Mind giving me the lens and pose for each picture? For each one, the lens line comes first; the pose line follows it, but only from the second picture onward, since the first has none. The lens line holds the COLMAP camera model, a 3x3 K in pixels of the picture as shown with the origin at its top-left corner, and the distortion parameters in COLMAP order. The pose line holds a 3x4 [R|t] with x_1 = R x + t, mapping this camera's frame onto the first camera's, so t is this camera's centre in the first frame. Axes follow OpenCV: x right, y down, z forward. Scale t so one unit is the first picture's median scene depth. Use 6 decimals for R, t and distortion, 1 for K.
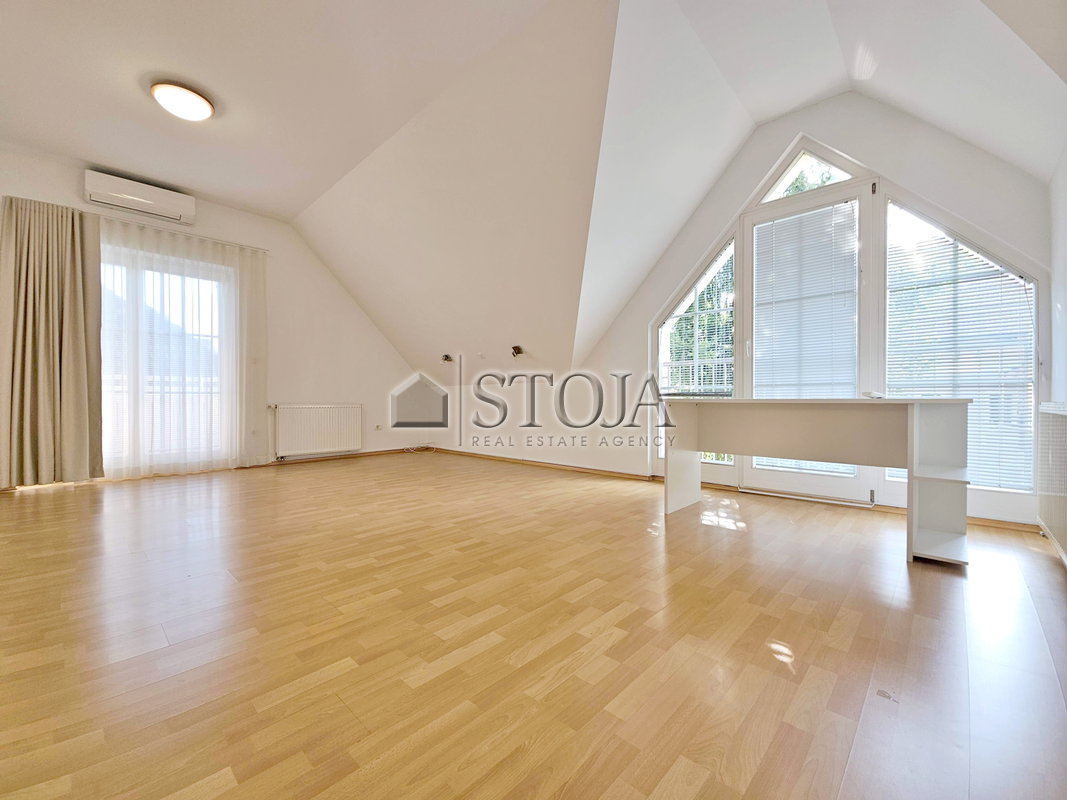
lens RADIAL K [[436.4, 0, 537.3], [0, 436.4, 400.9], [0, 0, 1]] dist [0.000533, -0.000005]
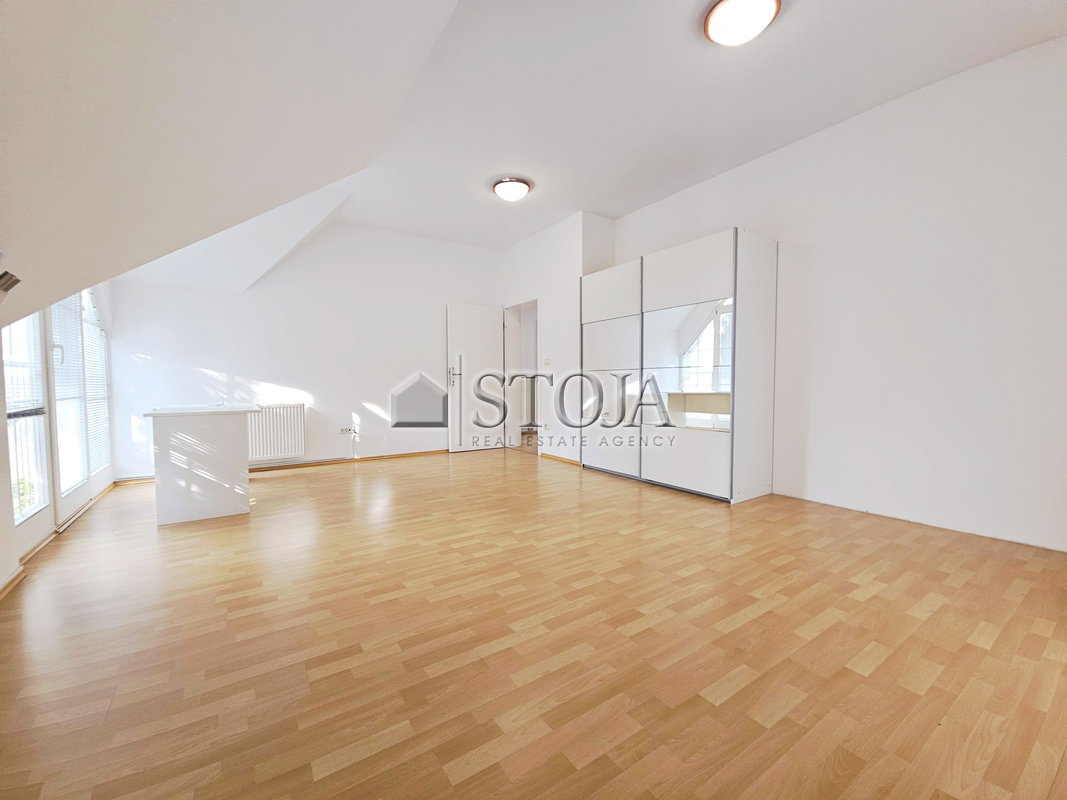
lens RADIAL K [[436.4, 0, 532.6], [0, 436.4, 402.8], [0, 0, 1]] dist [0.000533, -0.000005]
pose [[-0.974982, -0.009654, 0.222074, -0.735595], [0.000702, 0.998918, 0.046504, -0.077978], [-0.222282, 0.045497, -0.973920, 2.127649]]
